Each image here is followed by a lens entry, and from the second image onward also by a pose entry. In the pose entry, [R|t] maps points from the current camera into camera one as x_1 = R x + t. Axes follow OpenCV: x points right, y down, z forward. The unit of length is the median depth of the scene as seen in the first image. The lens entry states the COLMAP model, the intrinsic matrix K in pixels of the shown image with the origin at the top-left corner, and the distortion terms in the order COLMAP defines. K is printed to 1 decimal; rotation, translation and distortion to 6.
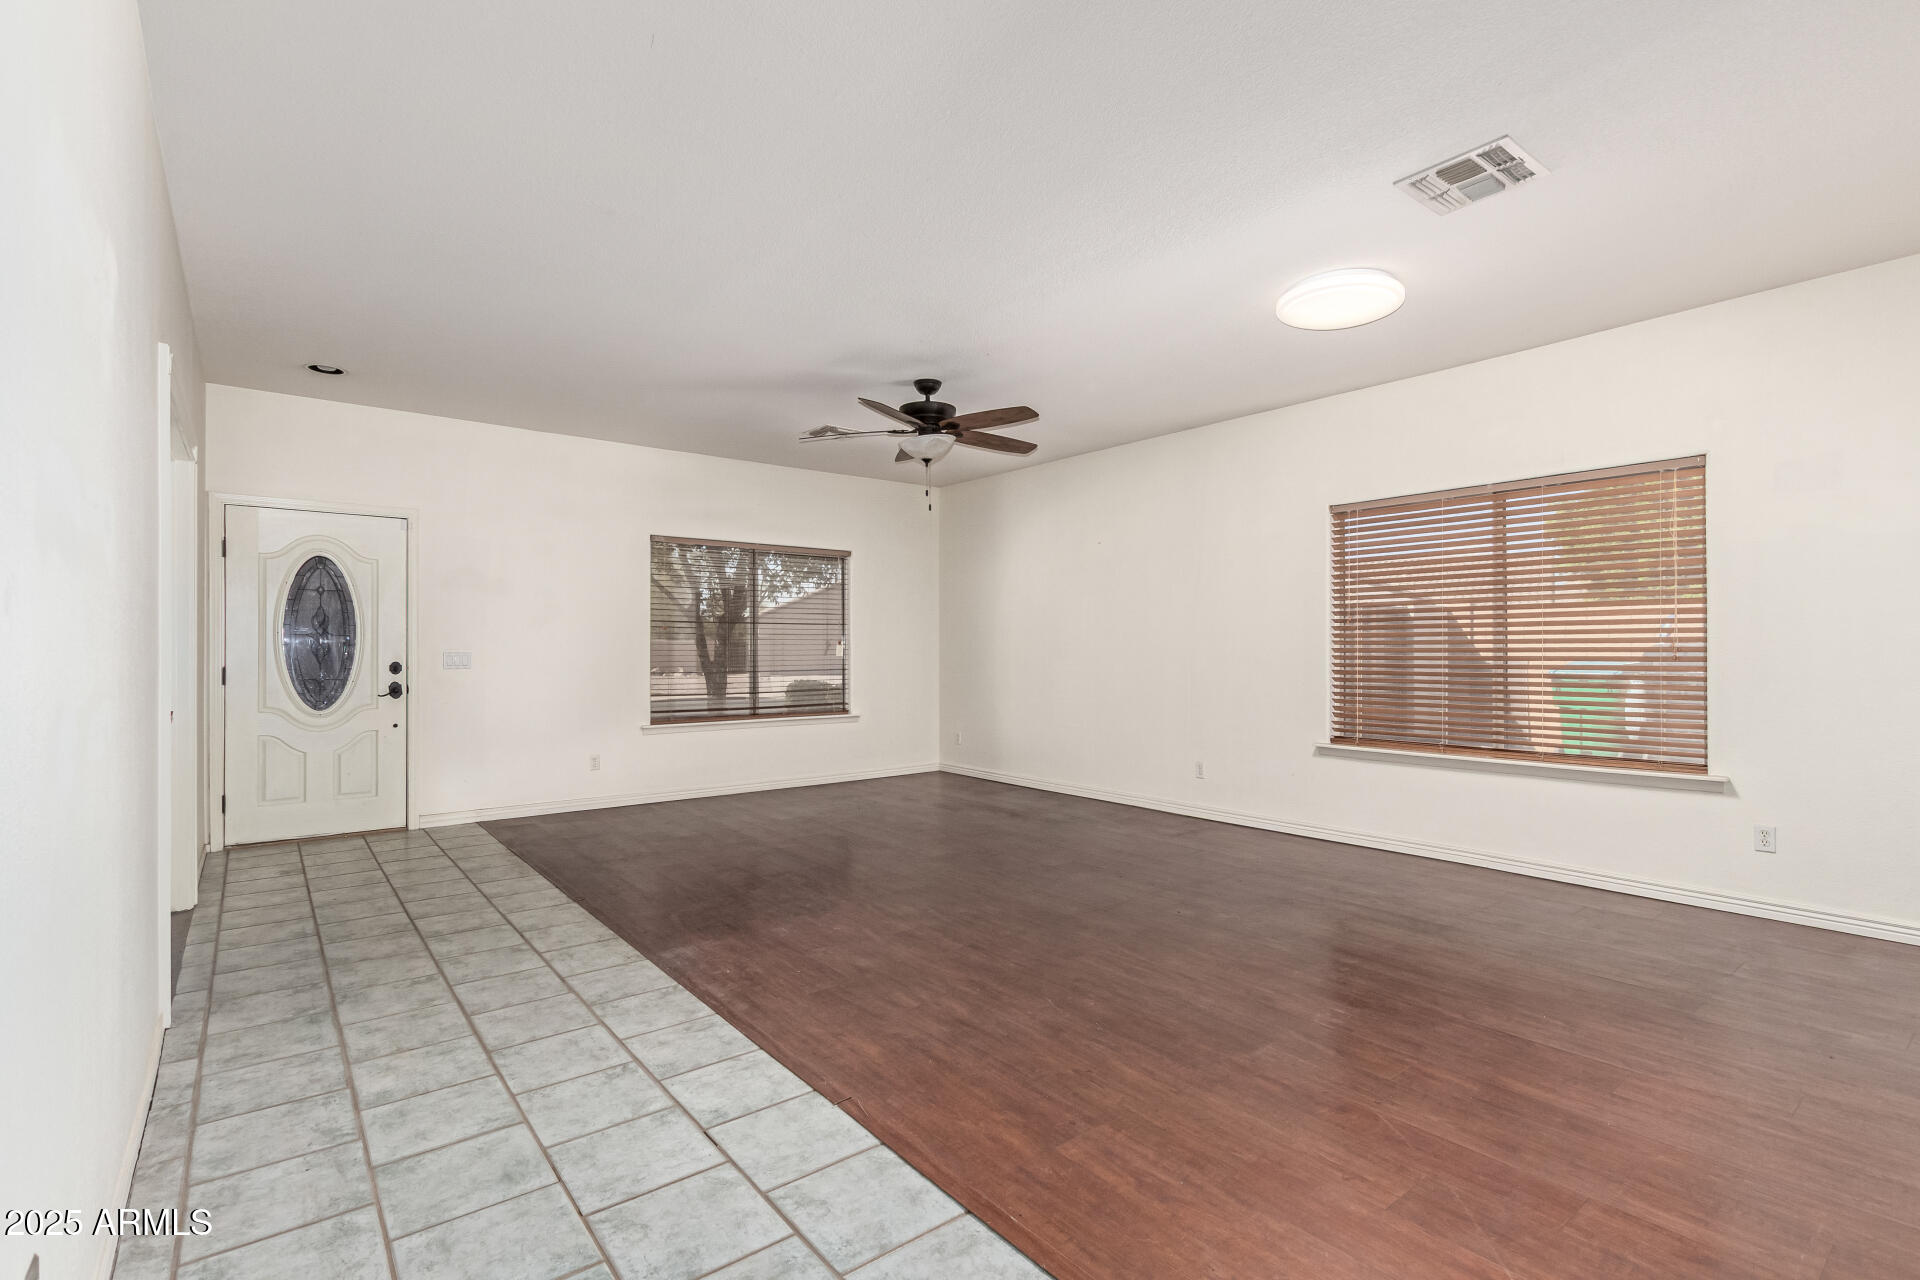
lens RADIAL K [[883.2, 0, 966.7], [0, 883.2, 644.4], [0, 0, 1]] dist [0.009854, -0.004442]
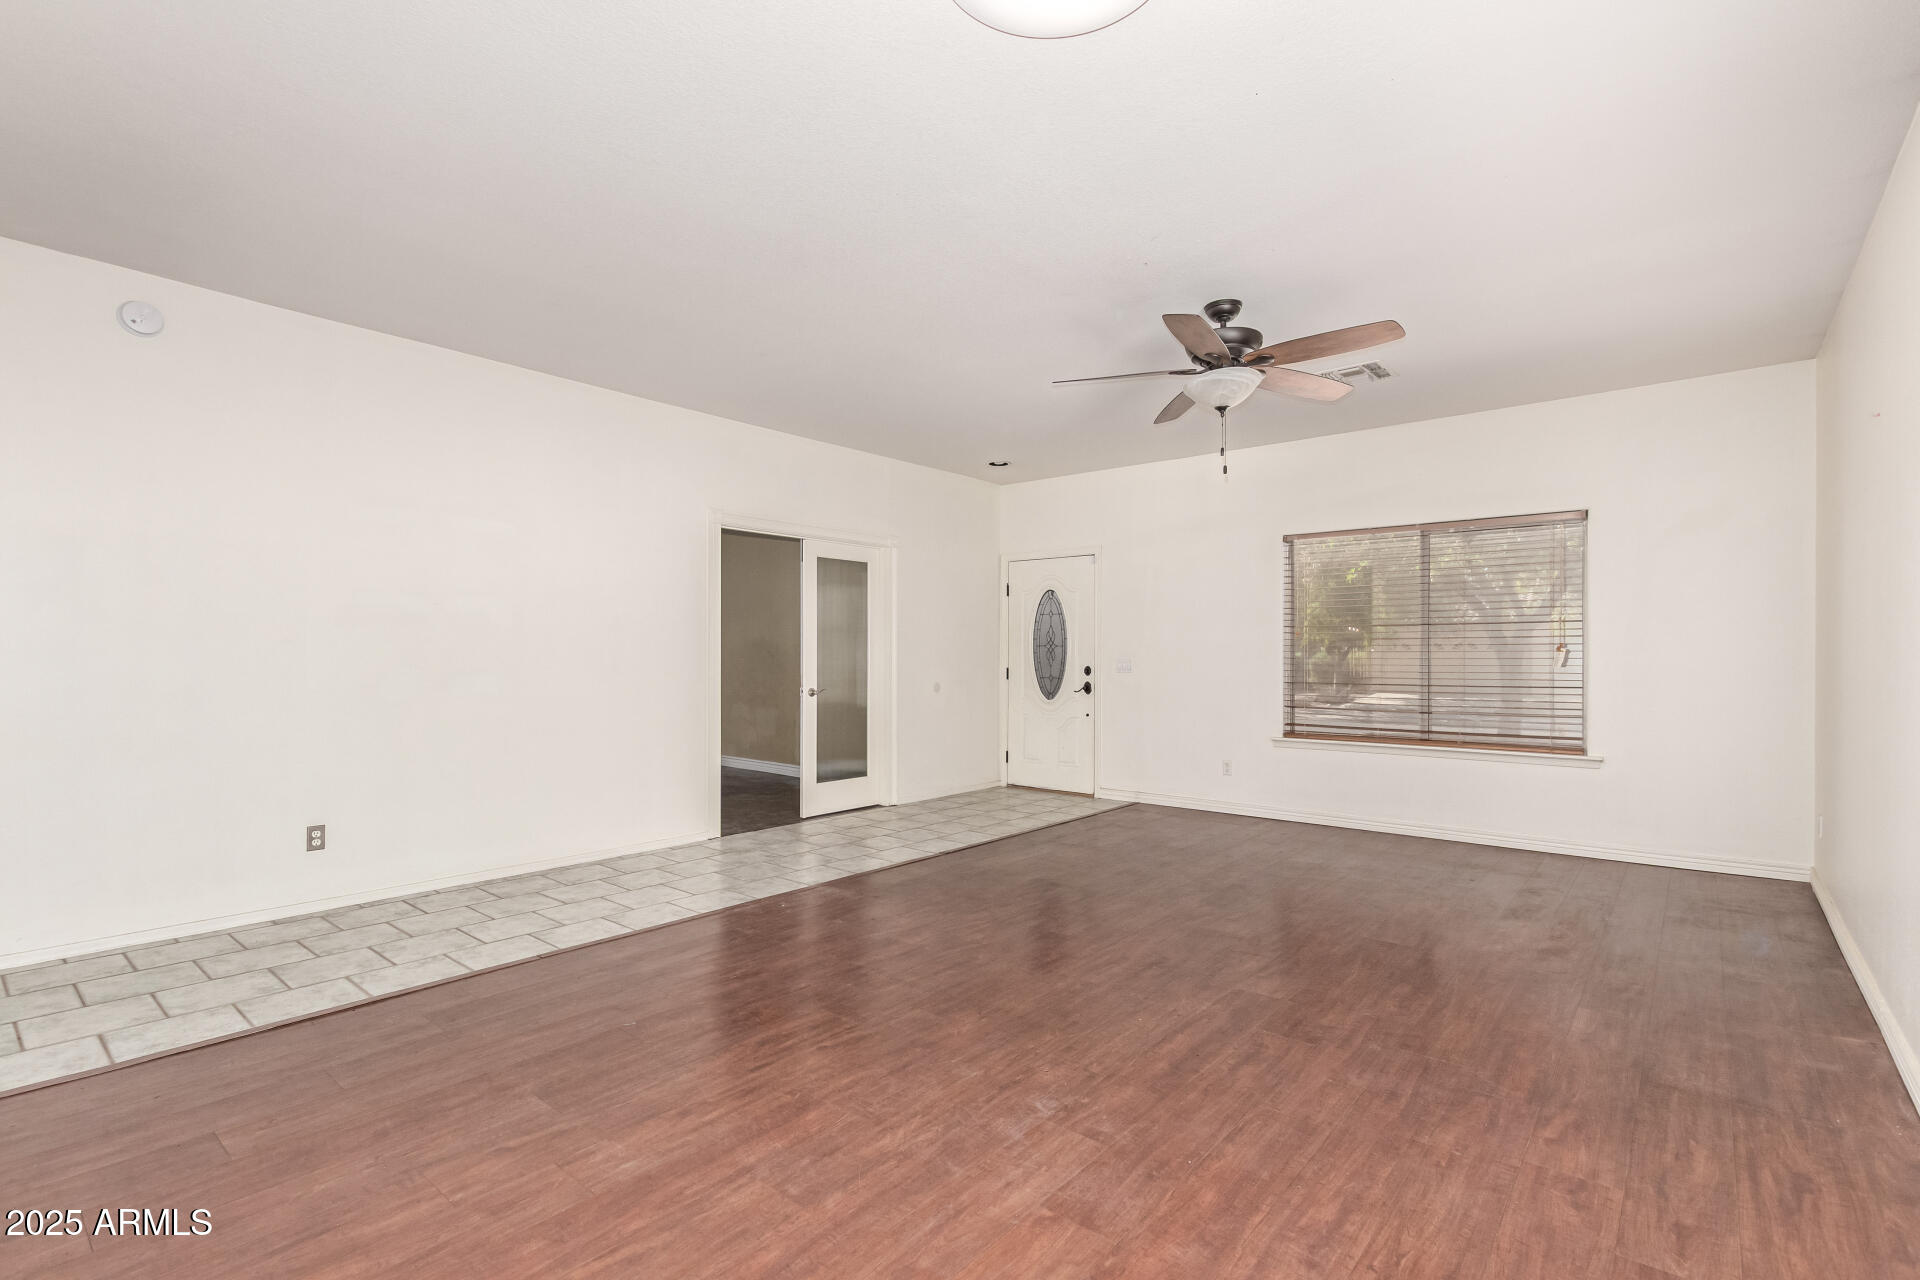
lens RADIAL K [[883.2, 0, 953.8], [0, 883.2, 650.8], [0, 0, 1]] dist [0.009854, -0.004442]
pose [[0.187108, -0.004989, -0.982327, 1.070313], [0.003563, 0.999984, -0.004400, 0.004316], [0.982333, -0.002677, 0.187123, 1.026554]]
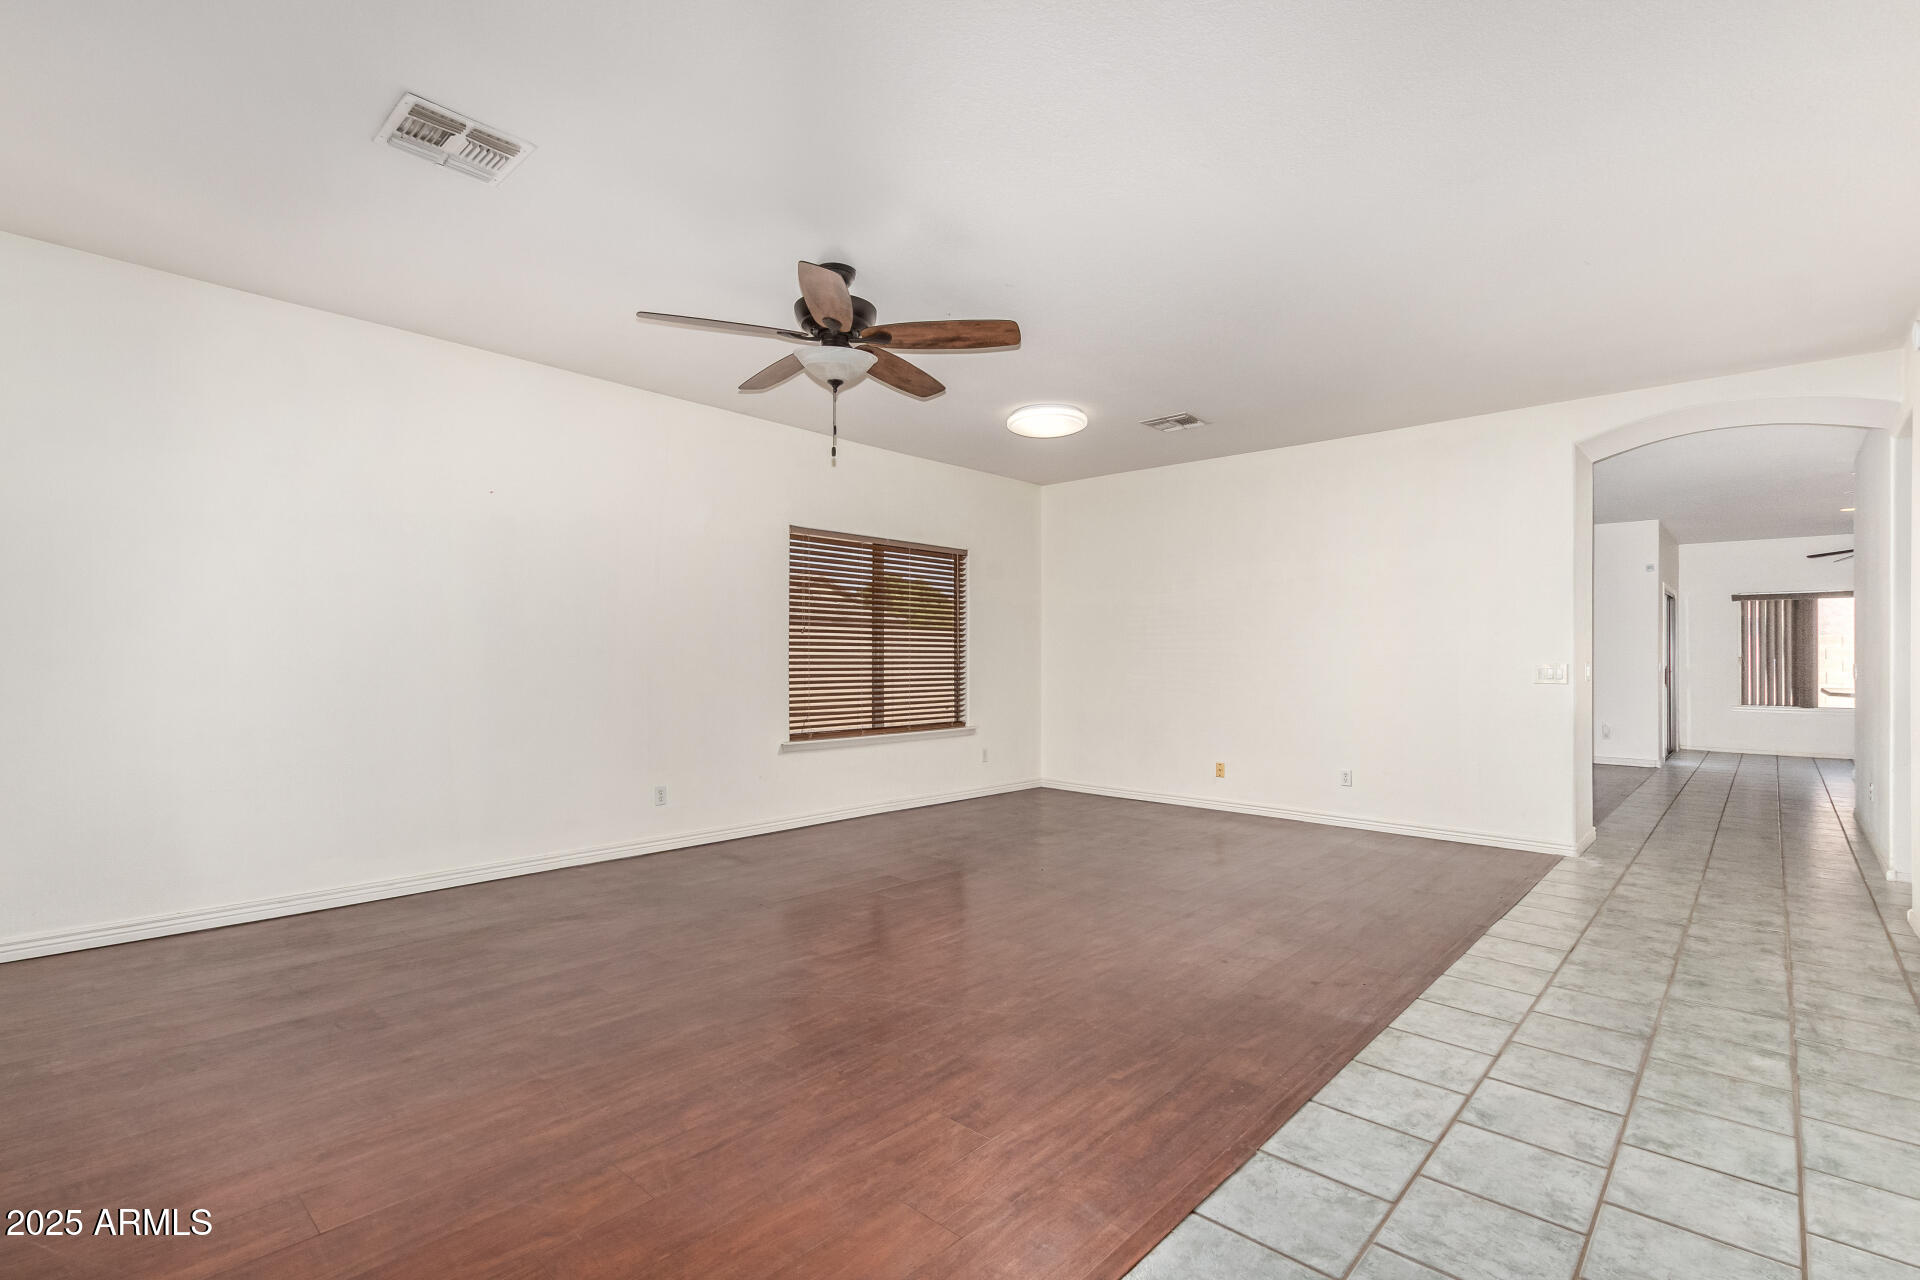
lens RADIAL K [[883.2, 0, 950.1], [0, 883.2, 670.5], [0, 0, 1]] dist [0.009854, -0.004442]
pose [[-0.147300, -0.017816, 0.988931, -1.210330], [-0.012404, 0.999792, 0.016164, 0.005351], [-0.989014, -0.009886, -0.147491, 1.648327]]
